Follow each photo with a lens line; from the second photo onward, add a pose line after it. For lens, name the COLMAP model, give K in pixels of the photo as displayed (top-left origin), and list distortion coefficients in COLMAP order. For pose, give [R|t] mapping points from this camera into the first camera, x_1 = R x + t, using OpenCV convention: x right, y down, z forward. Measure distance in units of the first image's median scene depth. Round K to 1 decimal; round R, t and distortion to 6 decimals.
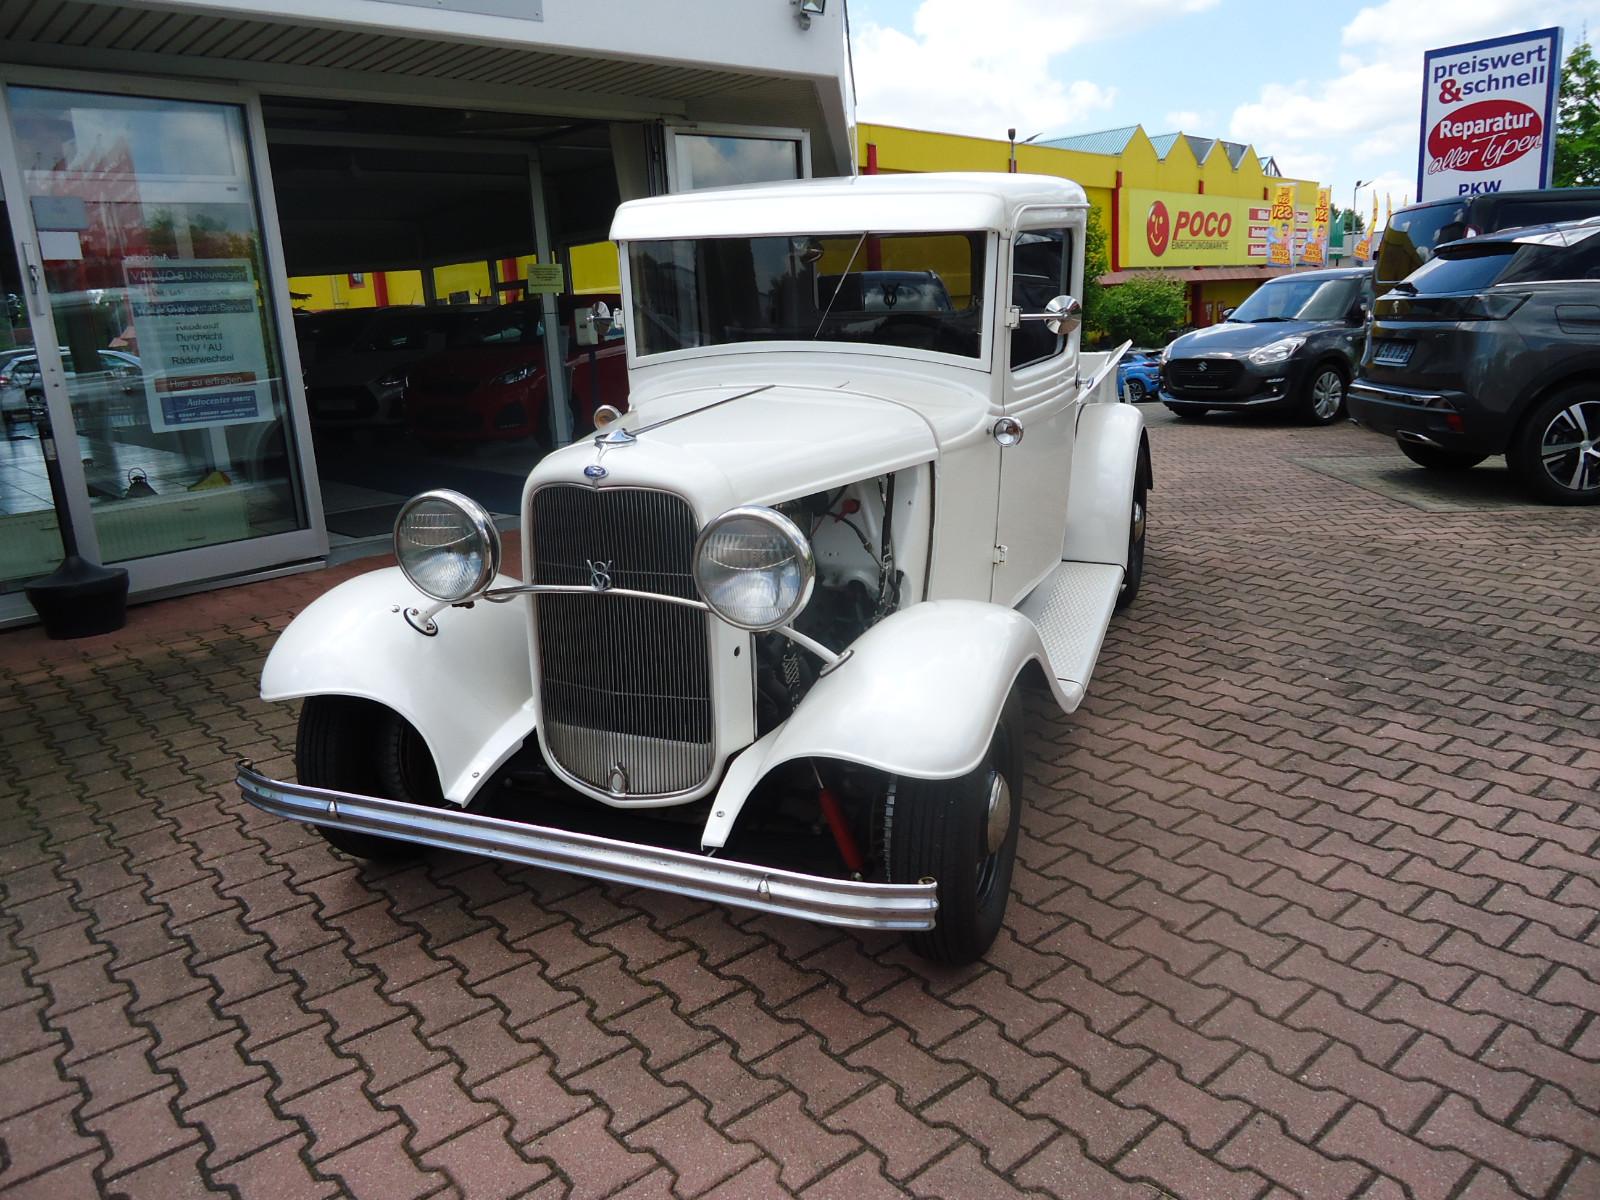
lens RADIAL K [[1160.5, 0, 800.0], [0, 1160.5, 600.0], [0, 0, 1]] dist [-0.005930, 0.000694]
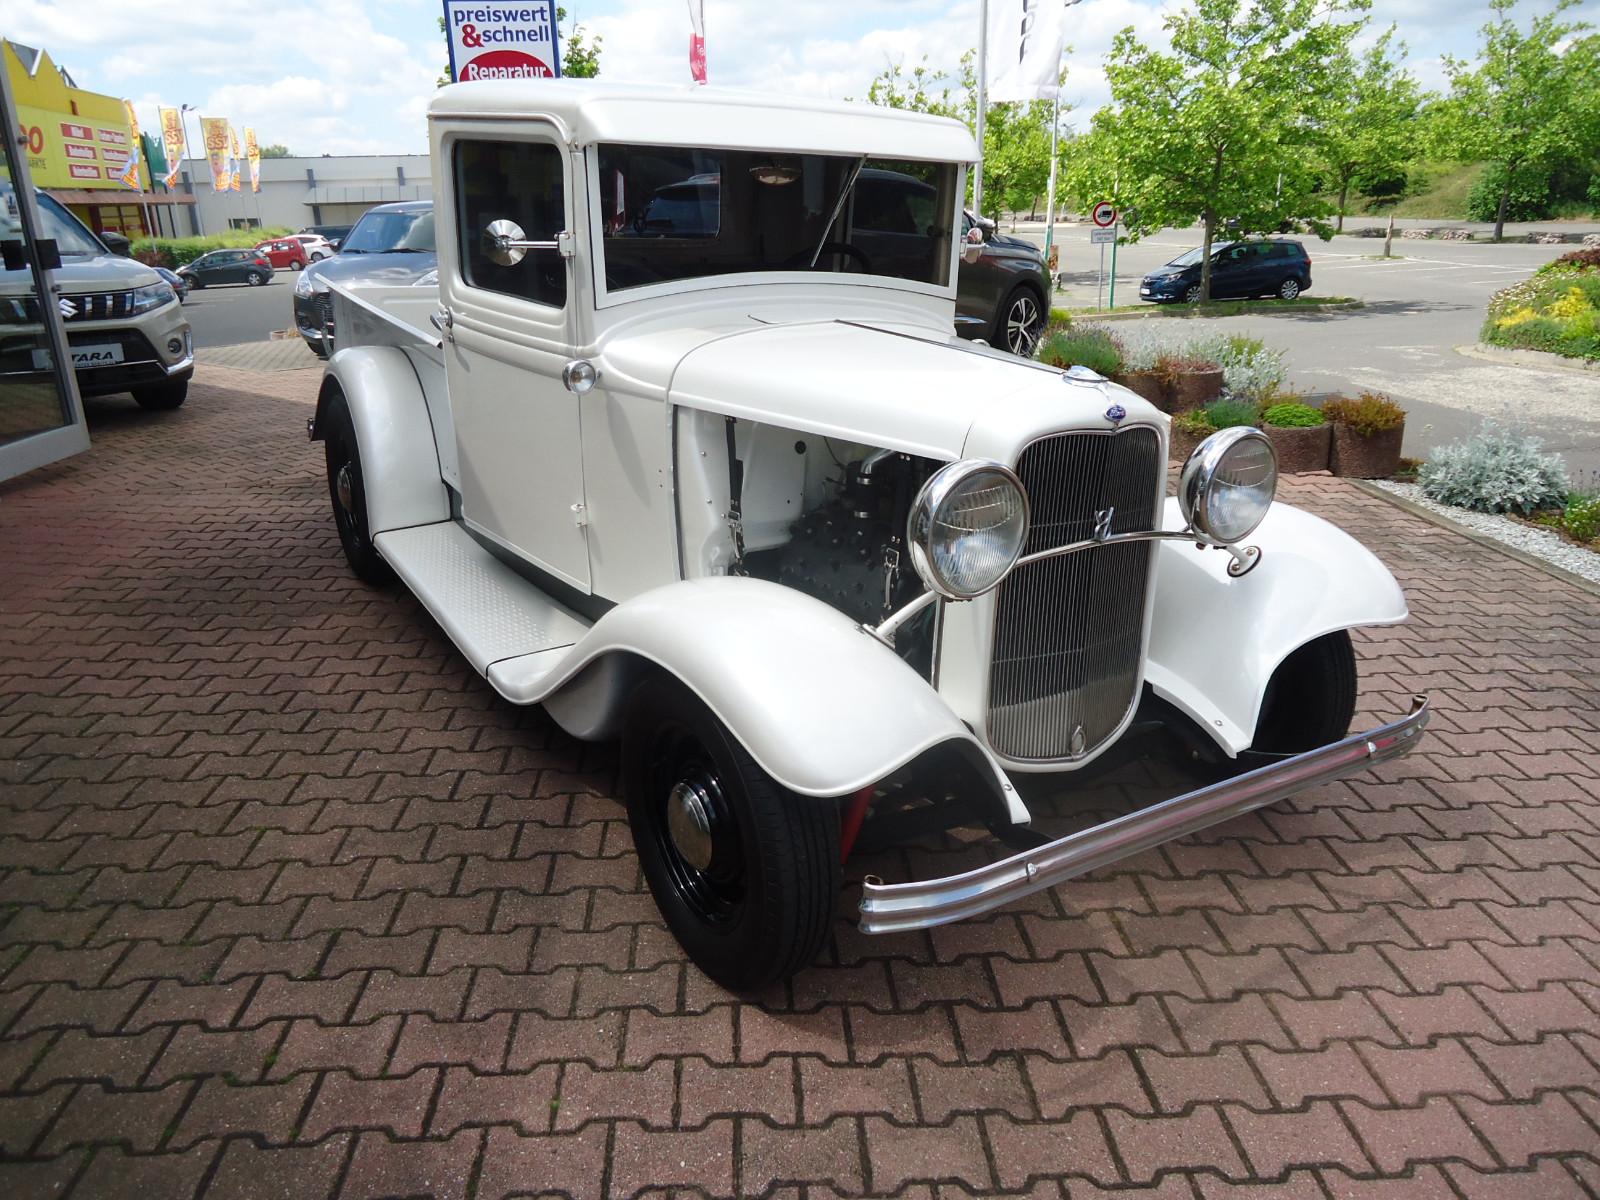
lens RADIAL K [[1160.5, 0, 800.0], [0, 1160.5, 600.0], [0, 0, 1]] dist [-0.005930, 0.000694]
pose [[0.601141, -0.223120, 0.767364, -0.627661], [0.180327, 0.973340, 0.141745, -0.083219], [-0.778532, 0.053168, 0.625349, 0.364512]]
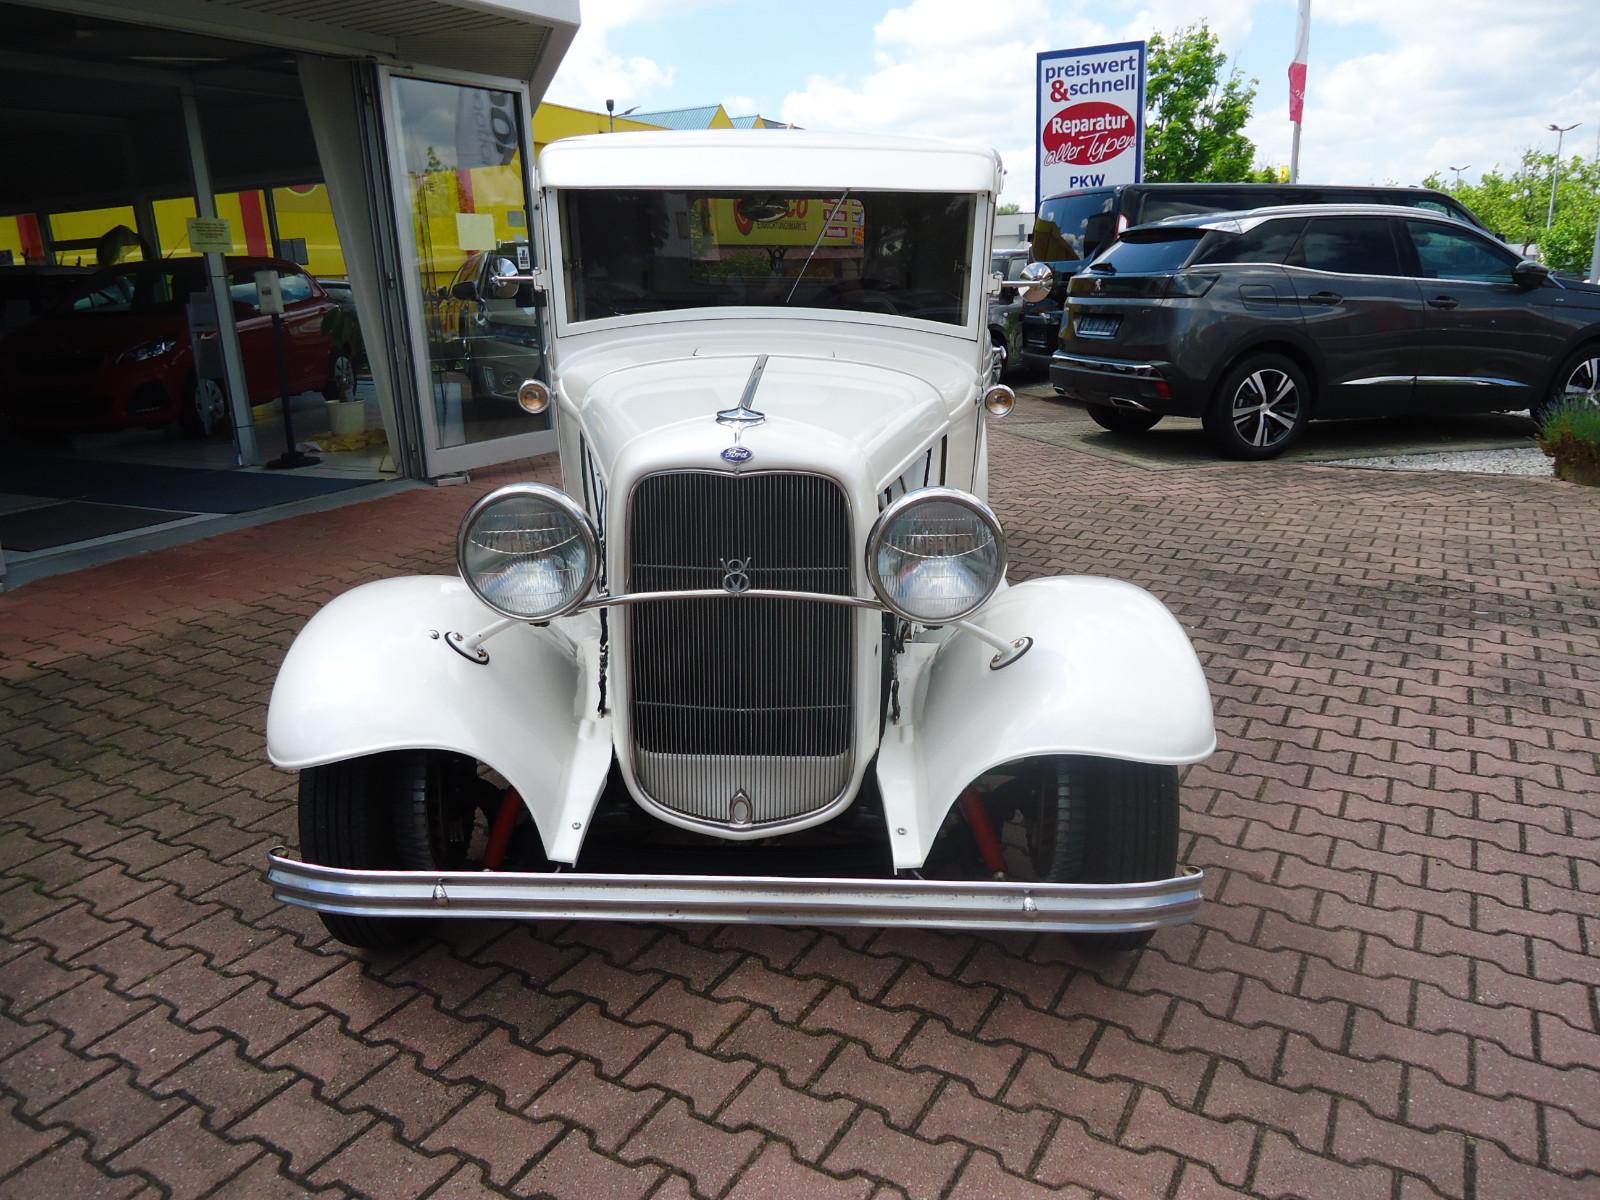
lens RADIAL K [[1160.5, 0, 800.0], [0, 1160.5, 600.0], [0, 0, 1]] dist [-0.005930, 0.000694]
pose [[0.939698, -0.073996, 0.333905, -0.248578], [0.067291, 0.997232, 0.031621, -0.016181], [-0.335320, -0.007245, 0.942076, 0.105033]]
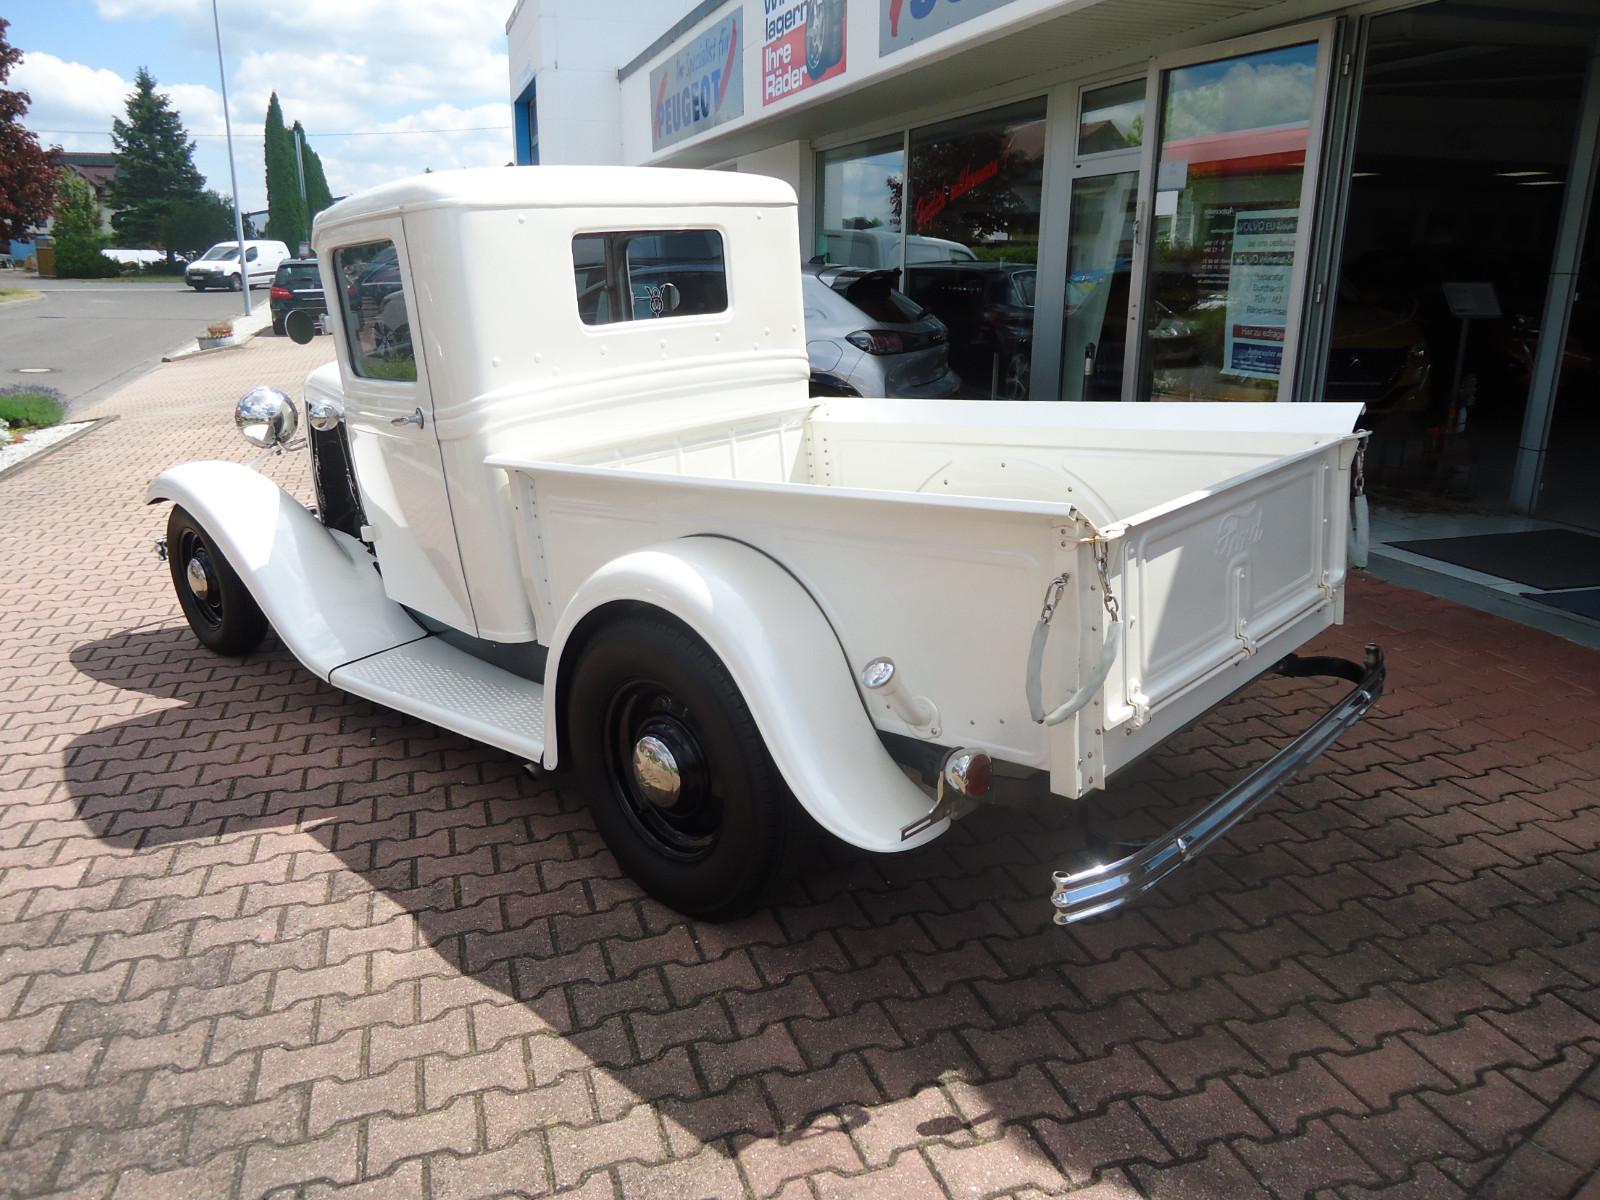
lens RADIAL K [[1160.5, 0, 800.0], [0, 1160.5, 600.0], [0, 0, 1]] dist [-0.005930, 0.000694]
pose [[-0.383882, 0.308734, -0.870240, 0.857055], [-0.211032, 0.888172, 0.408186, -0.447469], [0.898944, 0.340344, -0.275800, 1.442474]]
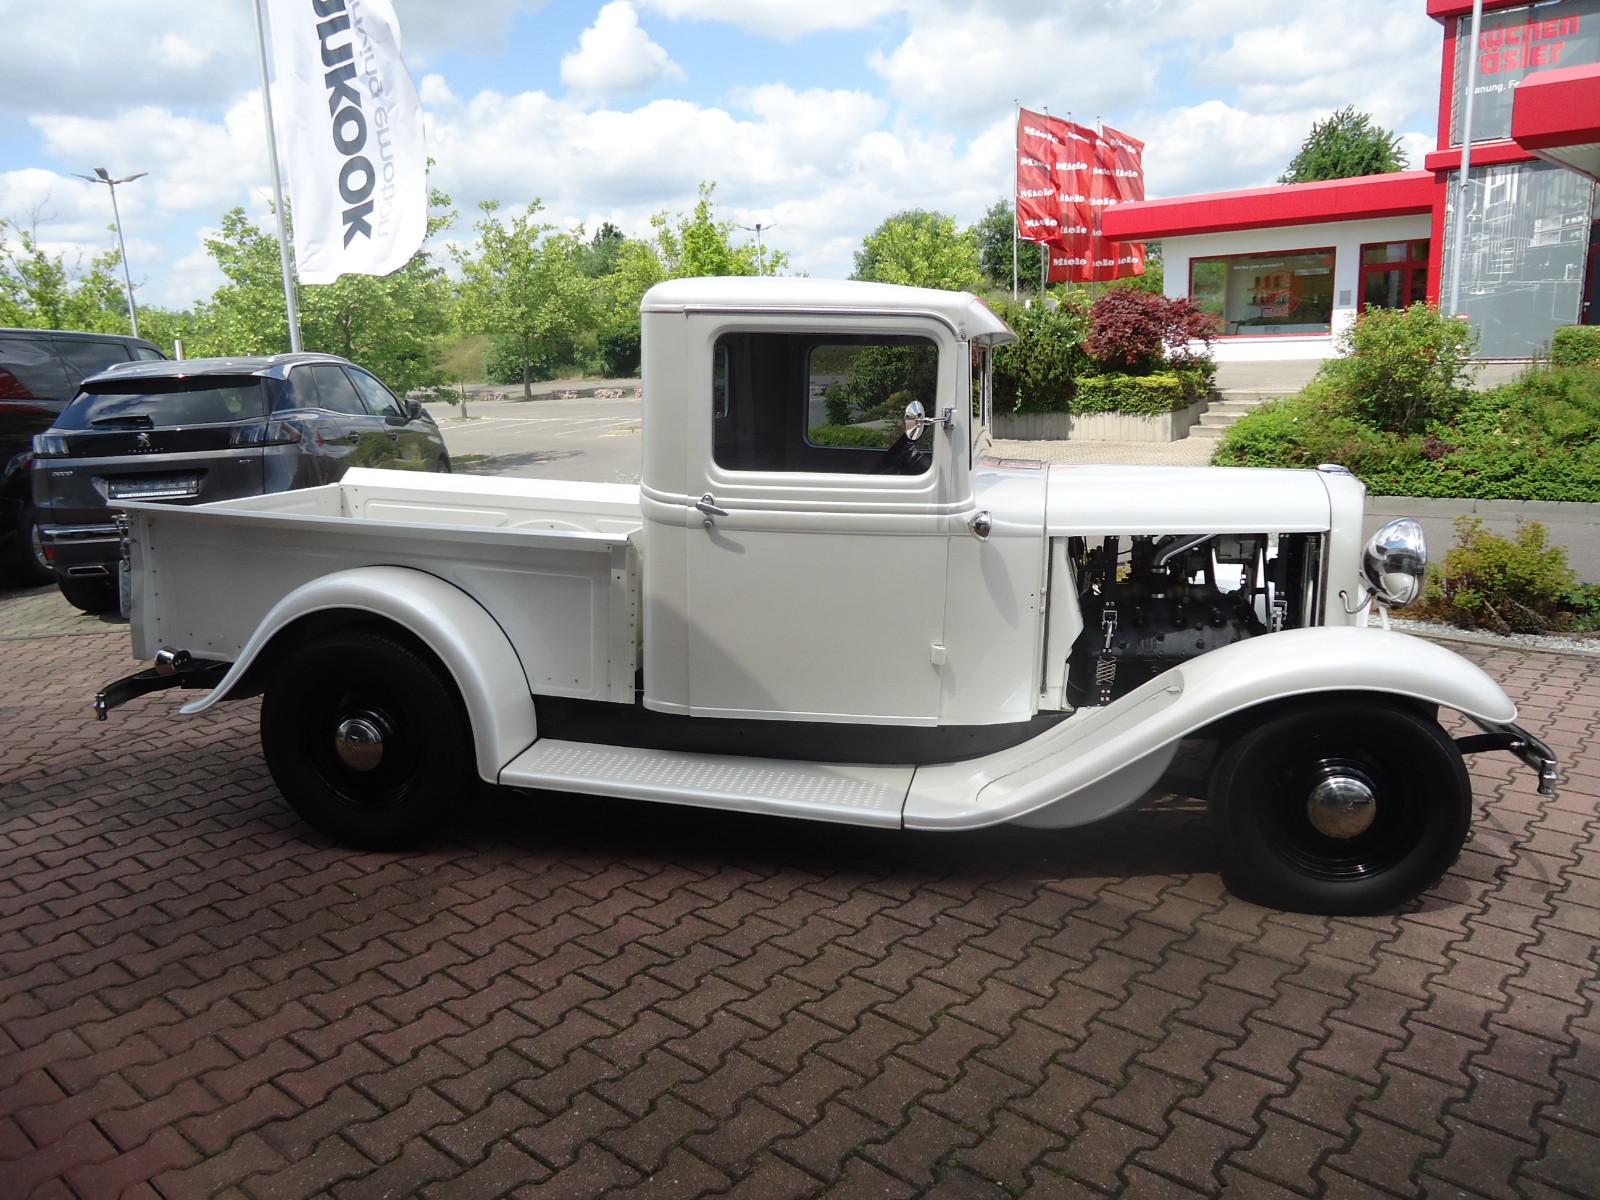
lens RADIAL K [[1160.5, 0, 800.0], [0, 1160.5, 600.0], [0, 0, 1]] dist [-0.005930, 0.000694]
pose [[-0.145992, -0.161202, 0.976064, -0.920037], [0.293032, 0.935312, 0.198301, -0.286936], [-0.944891, 0.314968, -0.089311, 1.097243]]
